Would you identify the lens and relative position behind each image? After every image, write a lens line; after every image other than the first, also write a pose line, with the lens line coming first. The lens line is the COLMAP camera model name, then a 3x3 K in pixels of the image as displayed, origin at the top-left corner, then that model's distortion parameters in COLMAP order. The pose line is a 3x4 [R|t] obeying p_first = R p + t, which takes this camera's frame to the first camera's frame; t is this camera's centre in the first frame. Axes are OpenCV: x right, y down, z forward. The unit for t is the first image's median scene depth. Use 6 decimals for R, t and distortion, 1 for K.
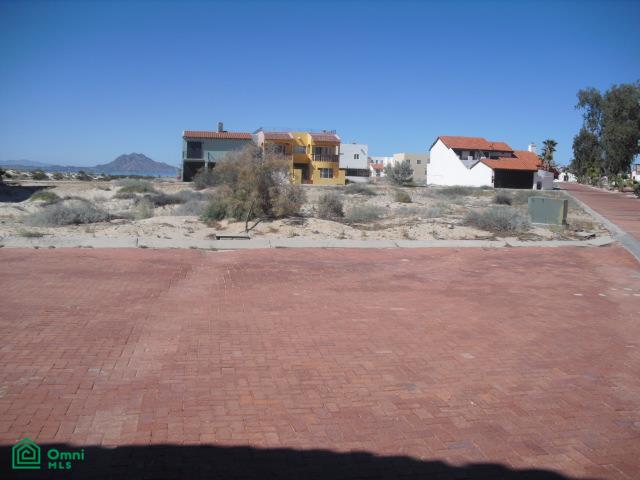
lens RADIAL K [[649.3, 0, 335.1], [0, 649.3, 243.7], [0, 0, 1]] dist [-0.220864, 0.203811]
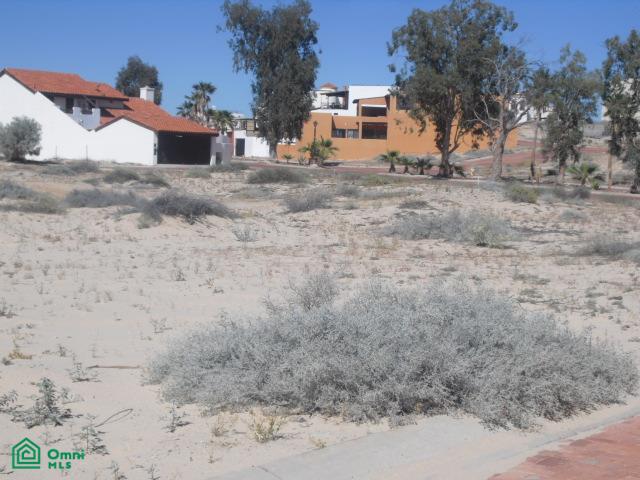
lens RADIAL K [[1149.4, 0, 335.5], [0, 1149.4, 239.9], [0, 0, 1]] dist [-0.069346, 0.349781]
pose [[0.777702, -0.043488, 0.627128, -0.262282], [0.049845, 0.998729, 0.007444, -0.014687], [-0.626654, 0.025470, 0.778881, 0.063056]]
